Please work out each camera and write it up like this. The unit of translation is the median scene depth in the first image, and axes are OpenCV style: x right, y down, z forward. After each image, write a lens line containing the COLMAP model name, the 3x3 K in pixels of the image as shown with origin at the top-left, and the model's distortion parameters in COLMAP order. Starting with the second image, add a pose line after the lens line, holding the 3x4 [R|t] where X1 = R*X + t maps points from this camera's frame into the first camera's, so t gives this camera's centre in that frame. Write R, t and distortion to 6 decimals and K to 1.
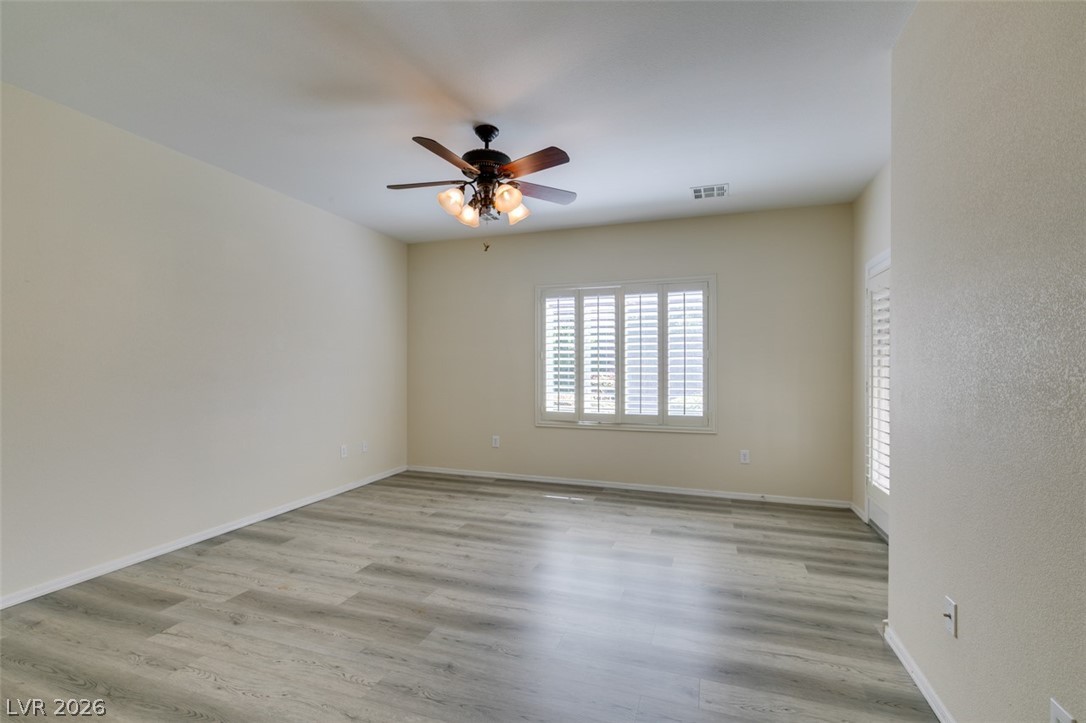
lens RADIAL K [[484.6, 0, 541.4], [0, 484.6, 364.6], [0, 0, 1]] dist [0.002415, -0.000191]
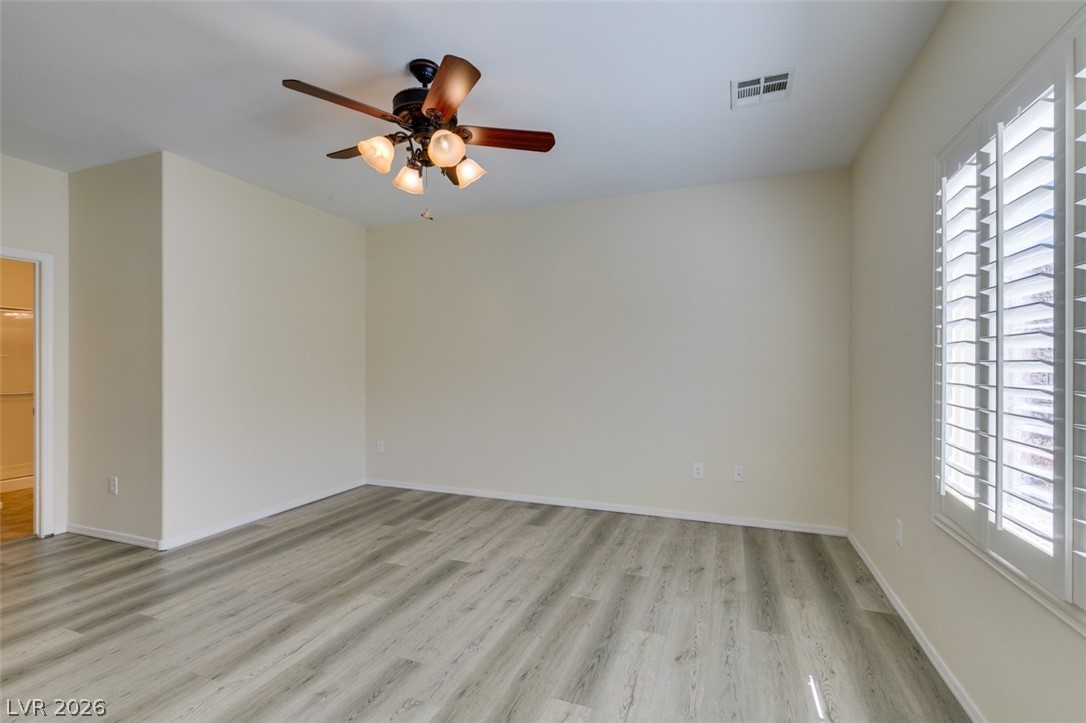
lens RADIAL K [[484.6, 0, 541.4], [0, 484.6, 364.6], [0, 0, 1]] dist [0.002415, -0.000191]
pose [[-0.032731, -0.004824, -0.999453, 0.668132], [0.004304, 0.999978, -0.004967, 0.004045], [0.999455, -0.004464, -0.032710, 1.213246]]
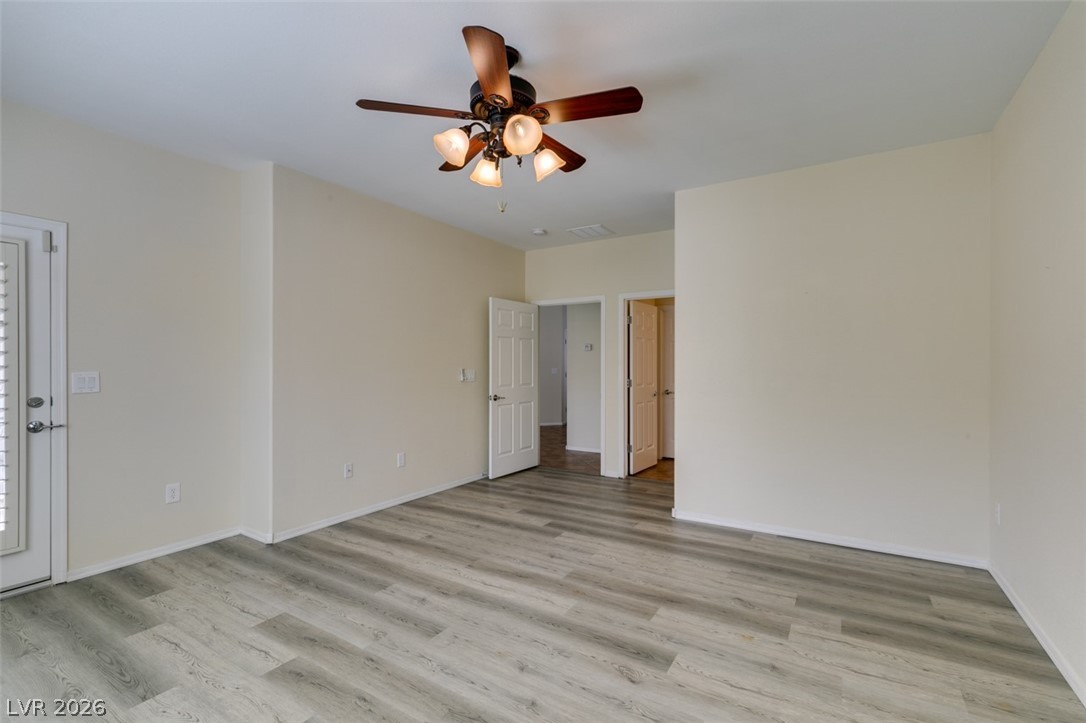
lens RADIAL K [[484.6, 0, 541.4], [0, 484.6, 364.6], [0, 0, 1]] dist [0.002415, -0.000191]
pose [[-0.976031, -0.002206, 0.217621, -0.334254], [-0.004259, 0.999951, -0.008966, 0.004903], [-0.217590, -0.009678, -0.975992, 1.715405]]
